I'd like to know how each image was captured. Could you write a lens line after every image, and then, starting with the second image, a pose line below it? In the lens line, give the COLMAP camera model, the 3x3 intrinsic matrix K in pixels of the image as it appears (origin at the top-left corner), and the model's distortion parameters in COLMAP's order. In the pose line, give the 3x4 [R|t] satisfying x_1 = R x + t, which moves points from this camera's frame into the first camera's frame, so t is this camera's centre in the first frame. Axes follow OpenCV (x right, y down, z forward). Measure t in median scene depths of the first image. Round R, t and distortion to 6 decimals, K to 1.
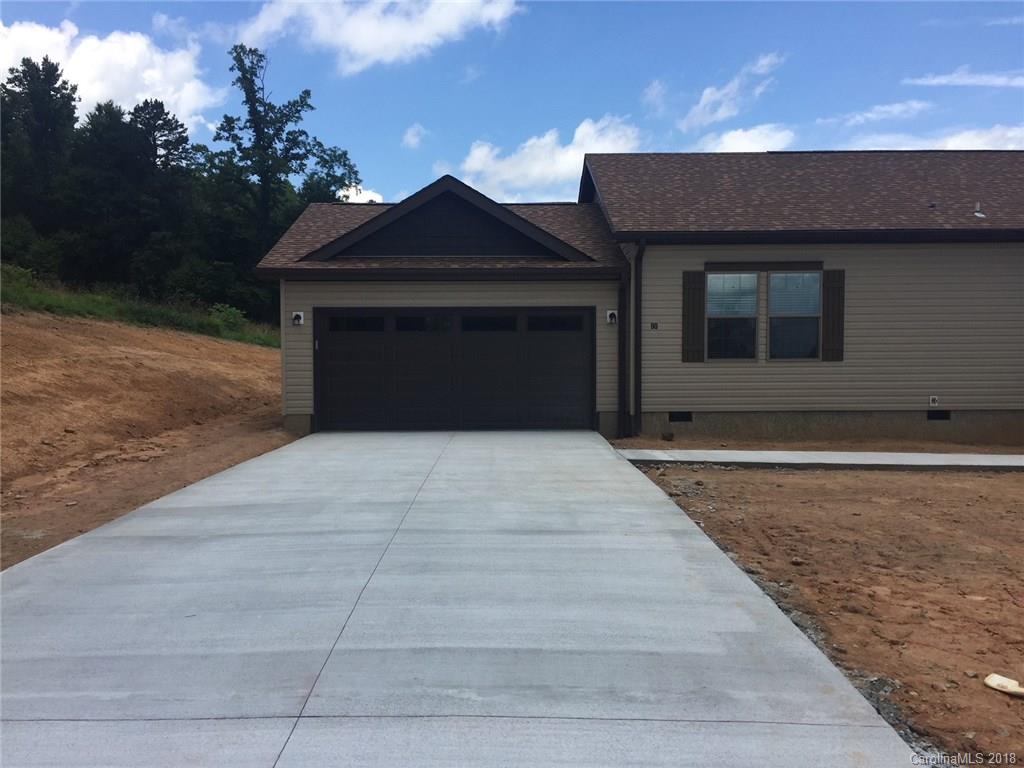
lens RADIAL K [[896.7, 0, 512.0], [0, 896.7, 384.0], [0, 0, 1]] dist [0.077160, -0.091526]
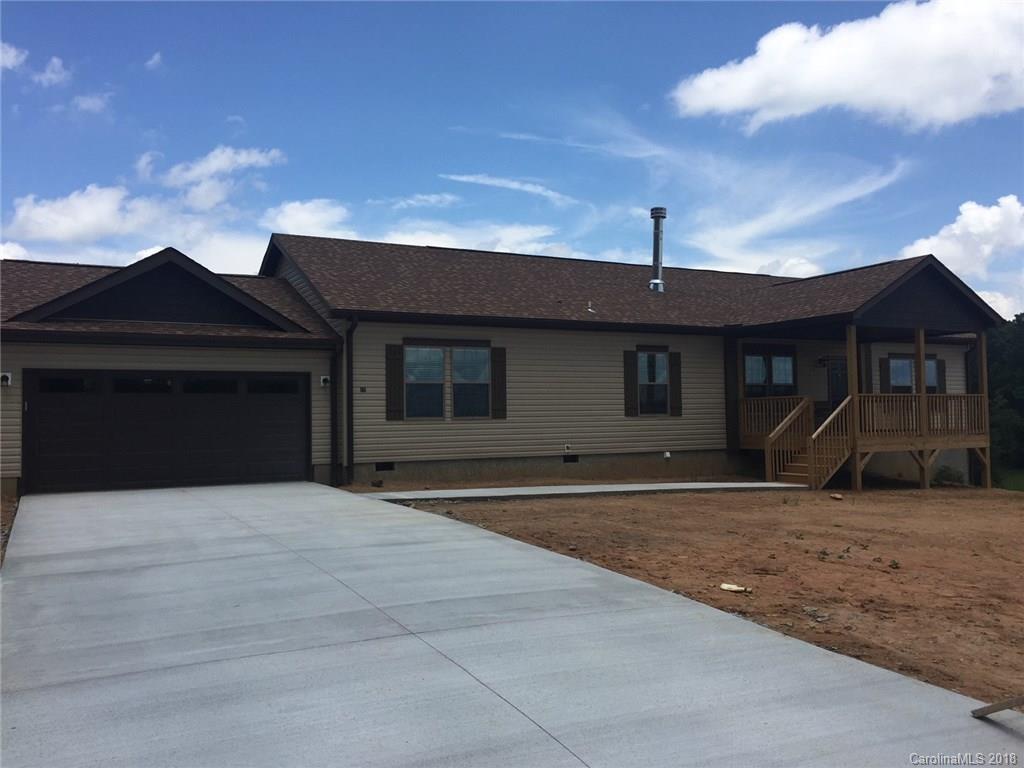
lens RADIAL K [[879.1, 0, 525.9], [0, 879.1, 386.3], [0, 0, 1]] dist [0.043568, 0.000744]
pose [[0.887801, 0.009524, 0.460128, -0.180745], [0.022211, 0.997734, -0.063508, 0.008595], [-0.459691, 0.066602, 0.885578, -0.114606]]
